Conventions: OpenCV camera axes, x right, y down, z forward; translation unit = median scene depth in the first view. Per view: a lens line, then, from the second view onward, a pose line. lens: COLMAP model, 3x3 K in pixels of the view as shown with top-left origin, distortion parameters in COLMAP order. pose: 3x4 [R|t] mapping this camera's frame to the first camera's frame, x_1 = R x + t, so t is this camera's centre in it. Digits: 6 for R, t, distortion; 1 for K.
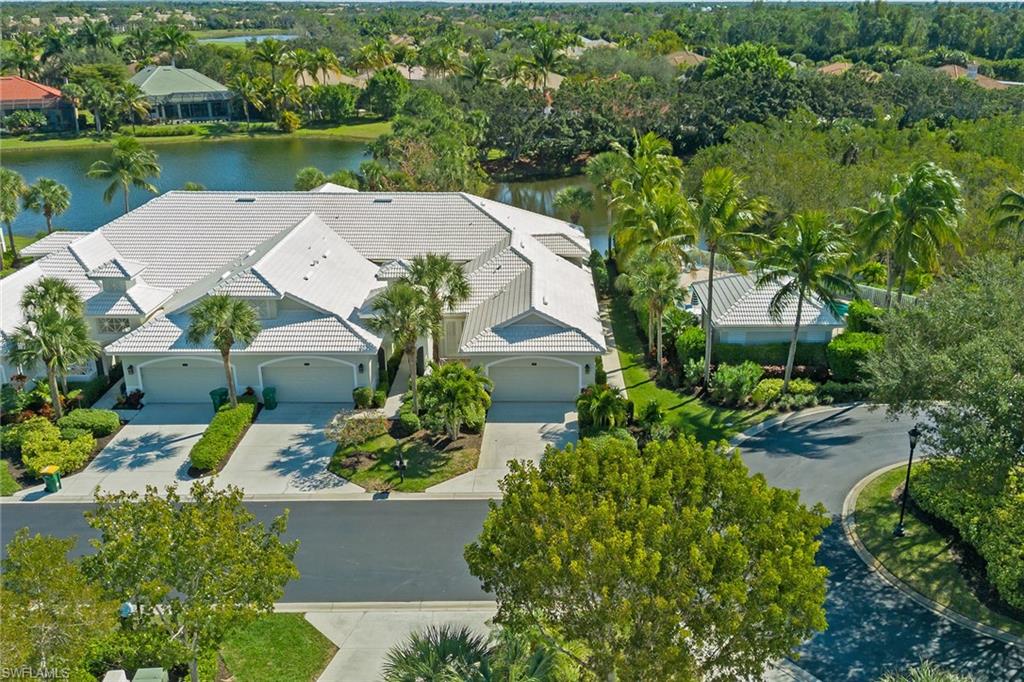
lens RADIAL K [[905.7, 0, 530.3], [0, 905.7, 339.3], [0, 0, 1]] dist [0.102035, -0.164915]
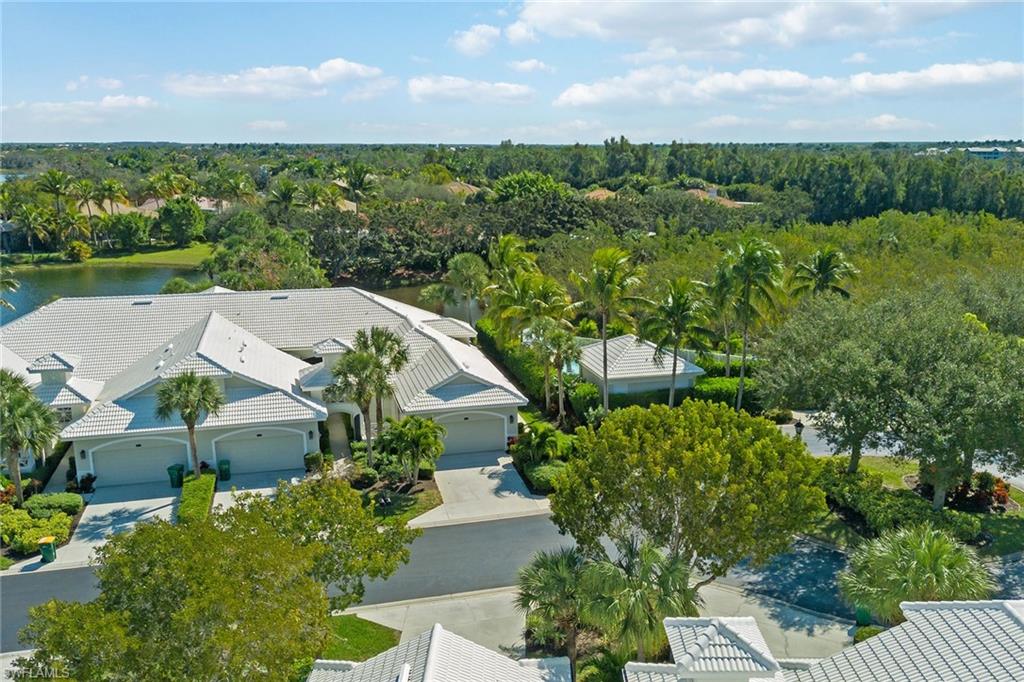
lens RADIAL K [[918.1, 0, 513.6], [0, 918.1, 351.8], [0, 0, 1]] dist [0.110134, -0.174338]
pose [[0.967564, -0.056770, 0.246166, -0.210047], [0.088644, 0.988760, -0.120397, 0.085302], [-0.236564, 0.138313, 0.961721, -0.139247]]
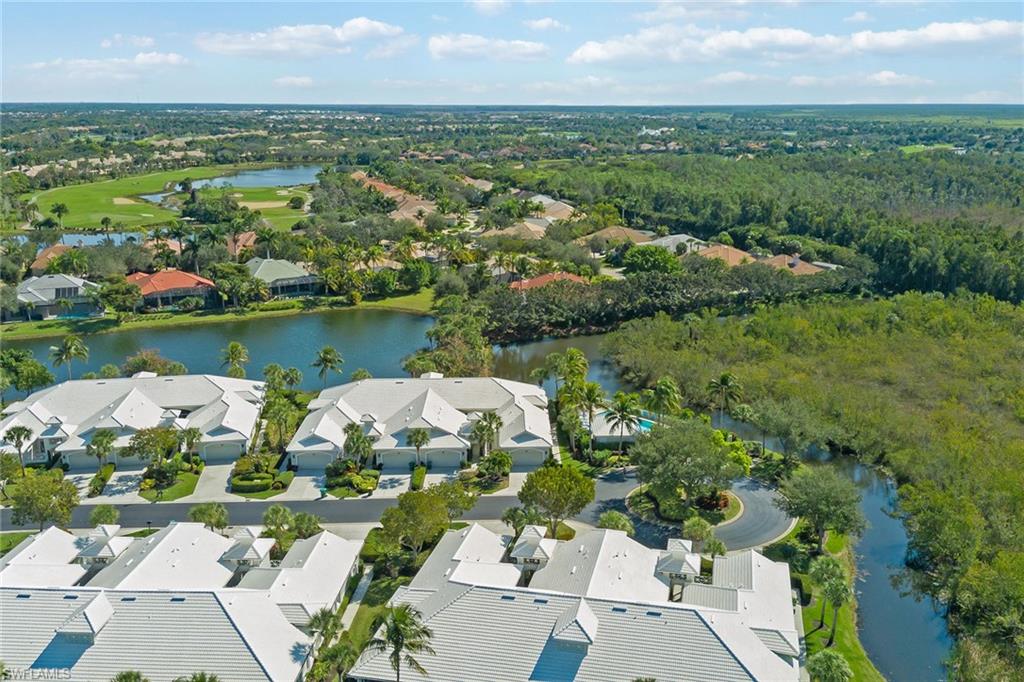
lens RADIAL K [[918.1, 0, 513.6], [0, 918.1, 351.8], [0, 0, 1]] dist [0.110134, -0.174338]
pose [[0.999753, -0.010635, 0.019496, -0.082025], [0.012254, 0.996315, -0.084894, -0.034990], [-0.018521, 0.085112, 0.996199, -1.707319]]
